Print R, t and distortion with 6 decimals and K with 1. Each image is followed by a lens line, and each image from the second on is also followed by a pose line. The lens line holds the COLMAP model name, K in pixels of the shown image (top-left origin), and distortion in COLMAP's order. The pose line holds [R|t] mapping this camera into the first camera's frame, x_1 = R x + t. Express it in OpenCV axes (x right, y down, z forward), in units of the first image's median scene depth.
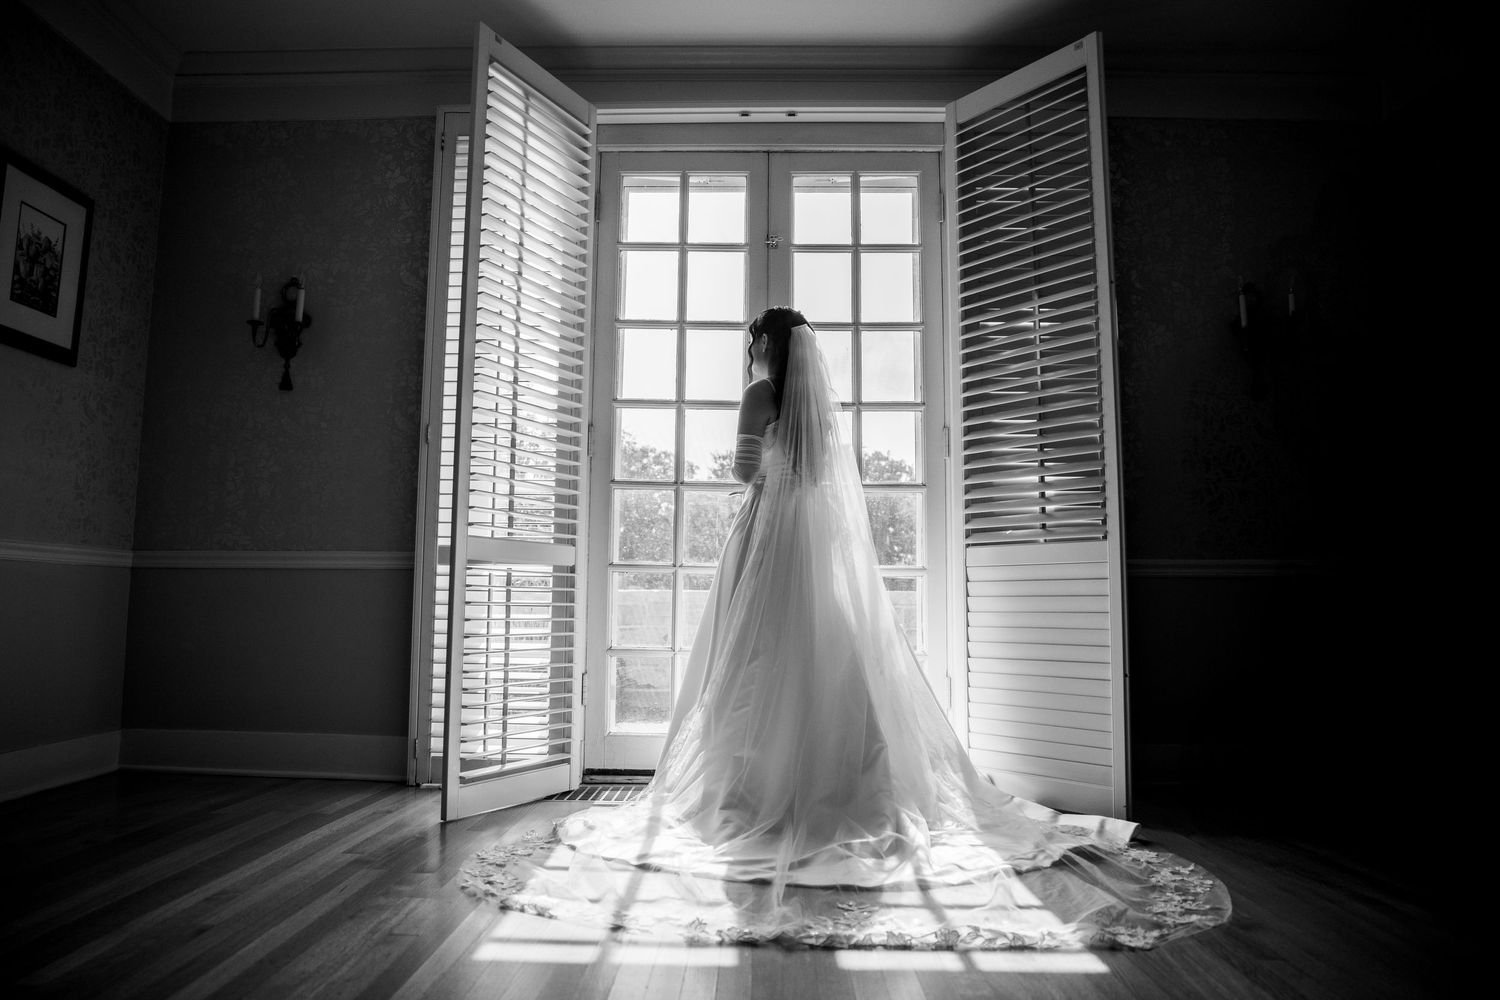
lens RADIAL K [[1107.6, 0, 746.8], [0, 1107.6, 498.1], [0, 0, 1]] dist [-0.069517, 0.030877]
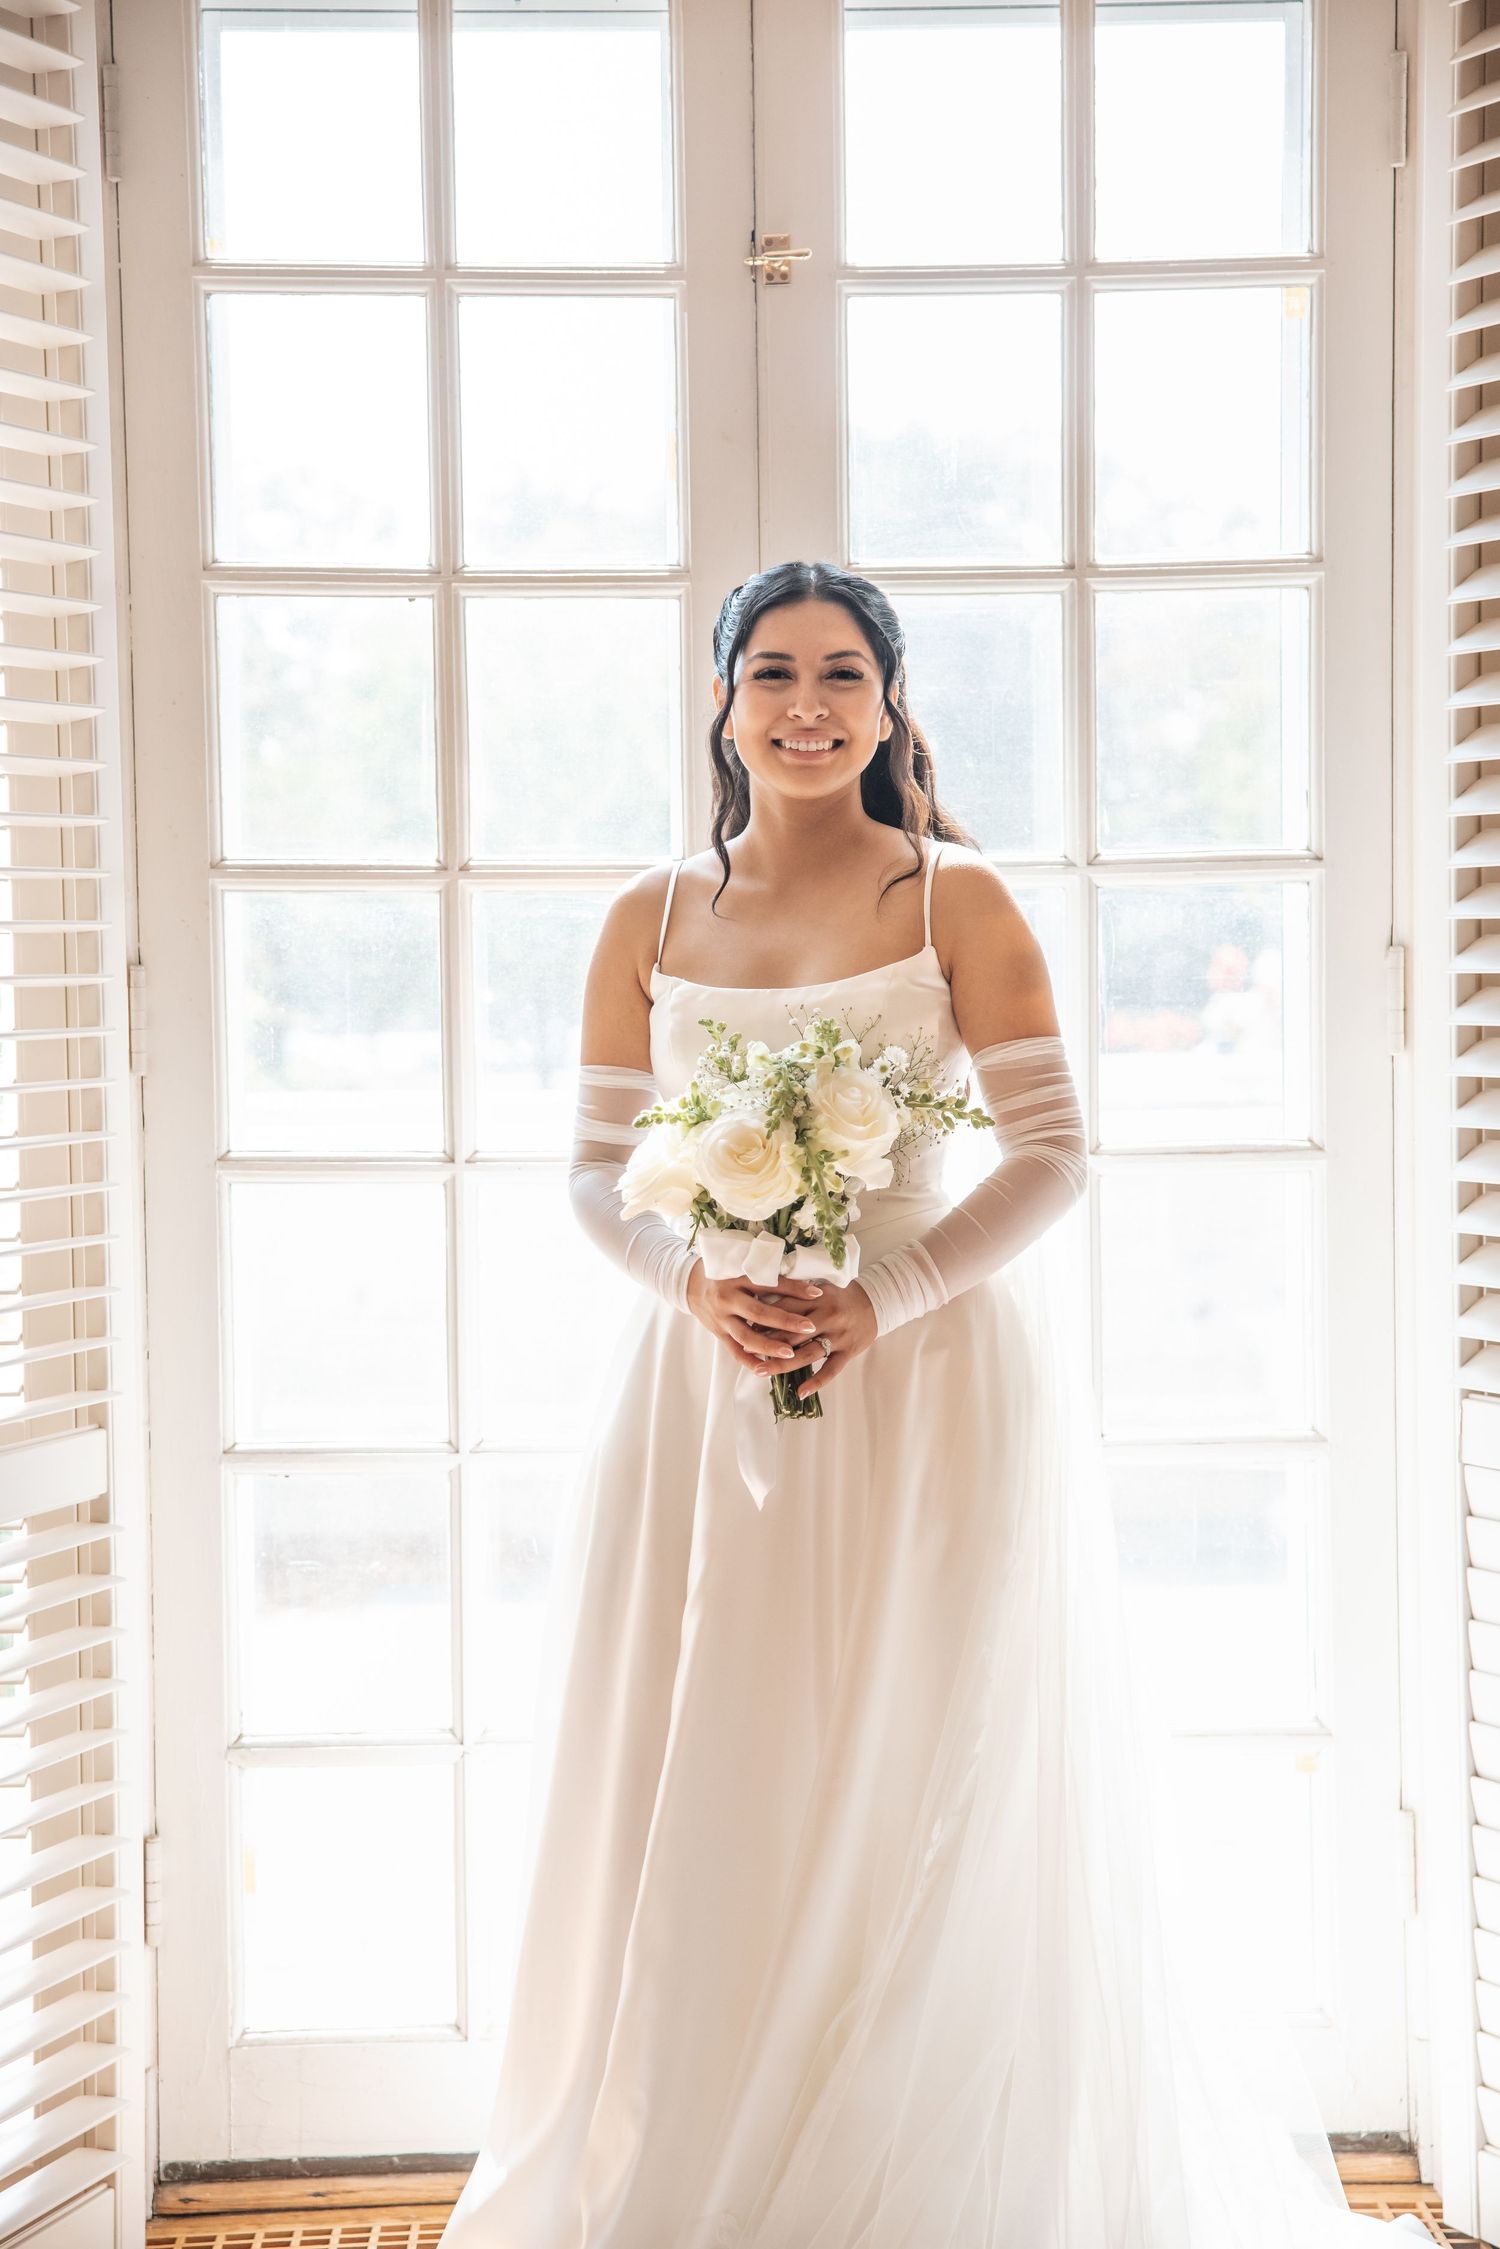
lens RADIAL K [[3827.9, 0, 798.8], [0, 3827.9, 1114.3], [0, 0, 1]] dist [0.253029, 0.000000]
pose [[0.999436, -0.021967, 0.025413, 0.001278], [0.016839, 0.982245, 0.186843, -0.312821], [-0.029066, -0.186310, 0.982061, 0.036888]]
